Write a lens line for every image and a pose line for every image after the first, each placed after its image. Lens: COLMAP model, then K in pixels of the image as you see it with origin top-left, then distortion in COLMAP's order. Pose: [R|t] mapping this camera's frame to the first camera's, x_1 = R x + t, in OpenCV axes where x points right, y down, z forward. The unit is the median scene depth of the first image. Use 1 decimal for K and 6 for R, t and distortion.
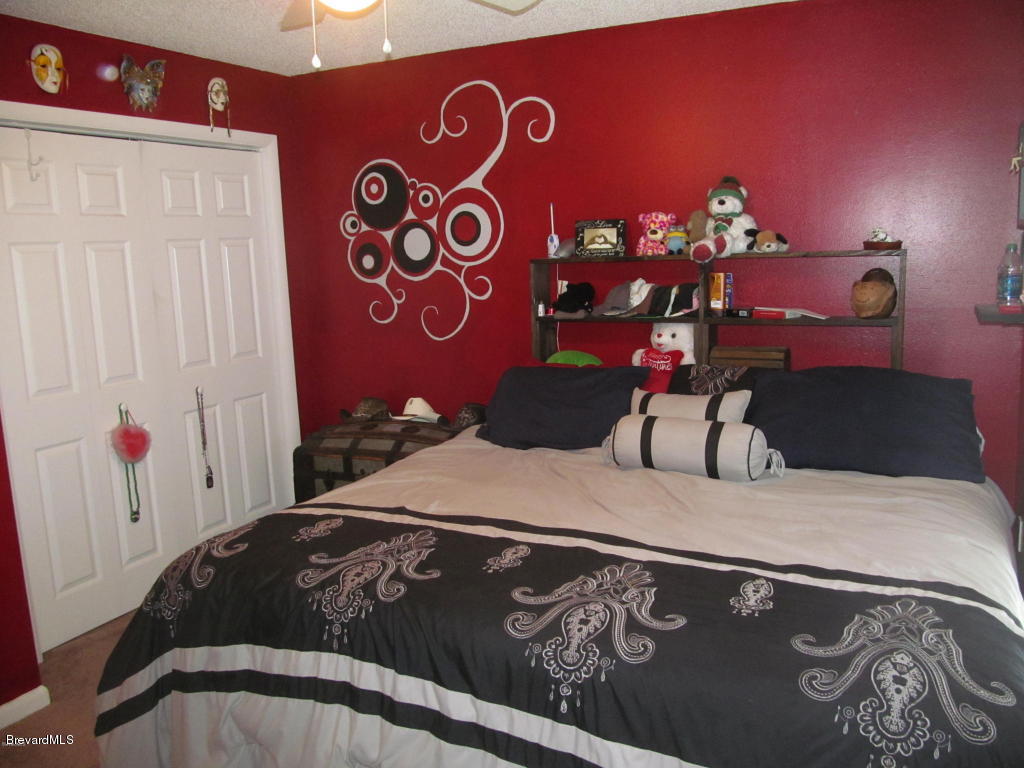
lens RADIAL K [[837.3, 0, 512.0], [0, 837.3, 384.0], [0, 0, 1]] dist [-0.051720, -0.001183]
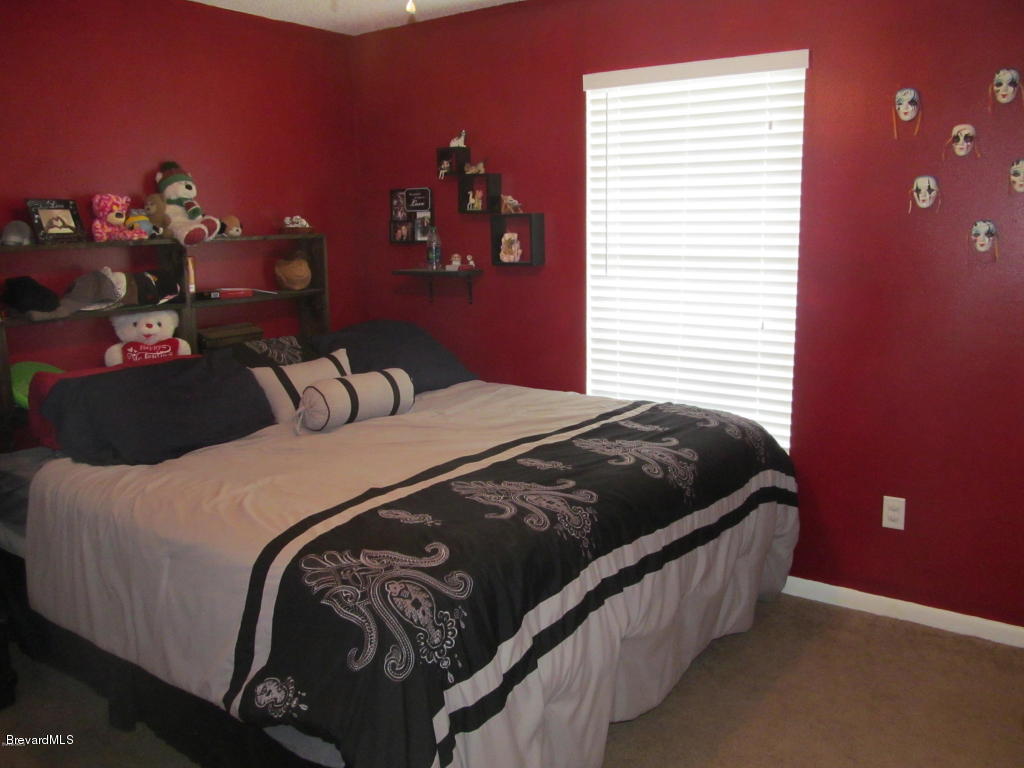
lens RADIAL K [[871.1, 0, 512.0], [0, 871.1, 384.0], [0, 0, 1]] dist [-0.110040, 0.004040]
pose [[0.167111, -0.141144, 0.975783, -0.711795], [0.170495, 0.978927, 0.112401, -0.033147], [-0.971085, 0.147582, 0.187654, 0.450594]]
